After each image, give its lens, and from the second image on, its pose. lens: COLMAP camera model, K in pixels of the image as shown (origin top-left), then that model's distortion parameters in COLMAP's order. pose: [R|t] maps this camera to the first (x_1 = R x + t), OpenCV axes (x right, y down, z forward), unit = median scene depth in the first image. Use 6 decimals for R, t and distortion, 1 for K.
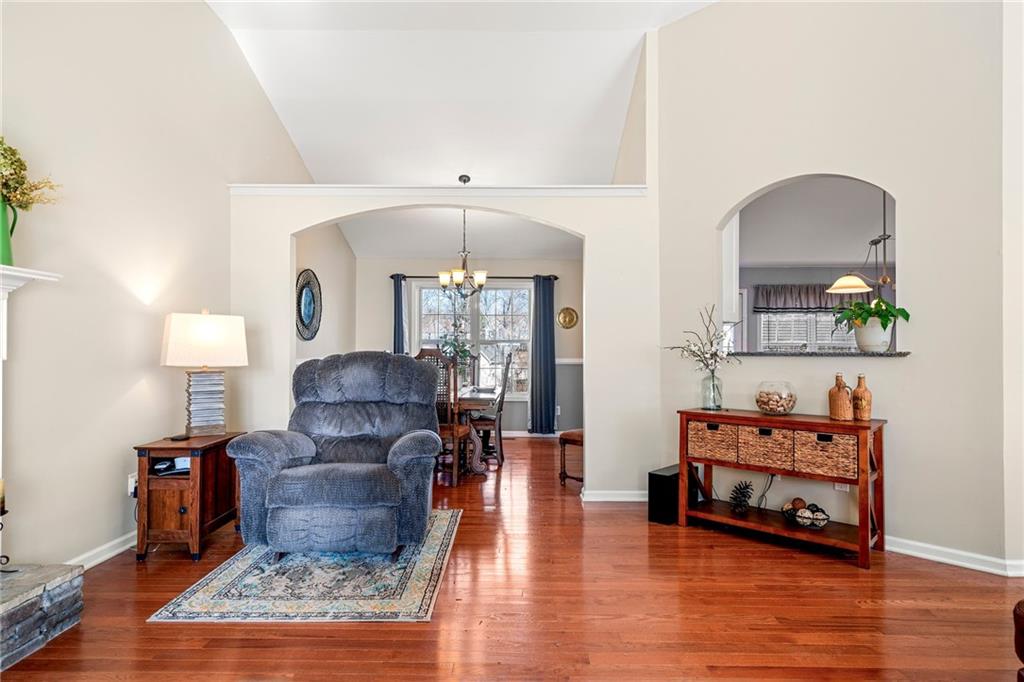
lens RADIAL K [[568.1, 0, 513.6], [0, 568.1, 344.5], [0, 0, 1]] dist [0.000622, 0.000250]
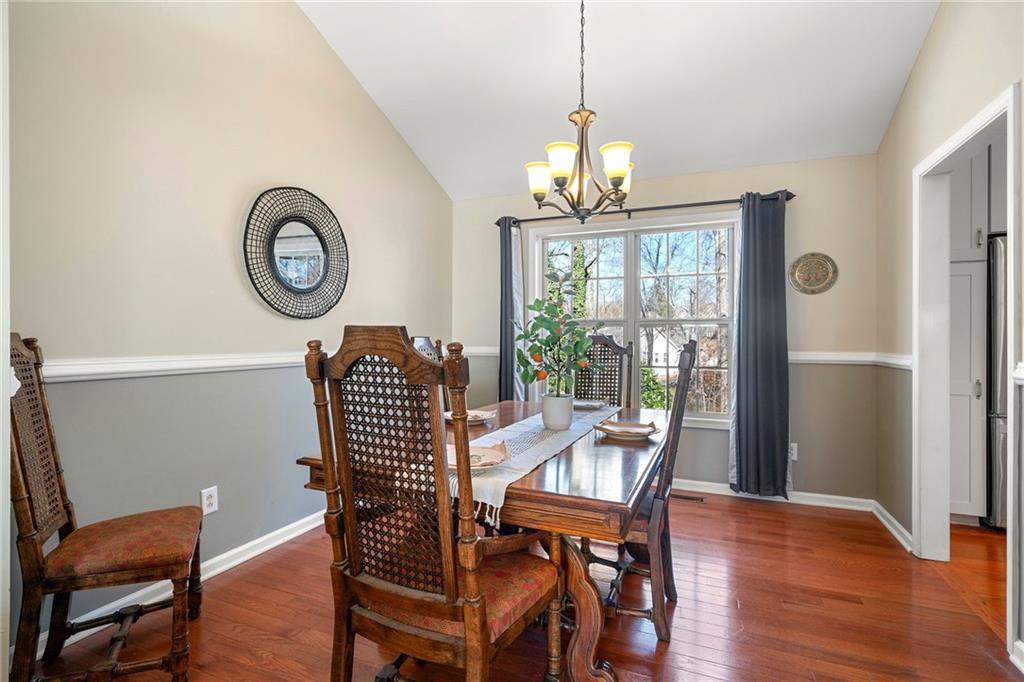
lens RADIAL K [[487.9, 0, 517.4], [0, 487.9, 345.0], [0, 0, 1]] dist [0.002264, 0.000170]
pose [[0.934666, -0.000050, -0.355526, 0.001304], [0.005176, 0.999896, 0.013468, 0.011330], [0.355488, -0.014428, 0.934569, 0.493238]]
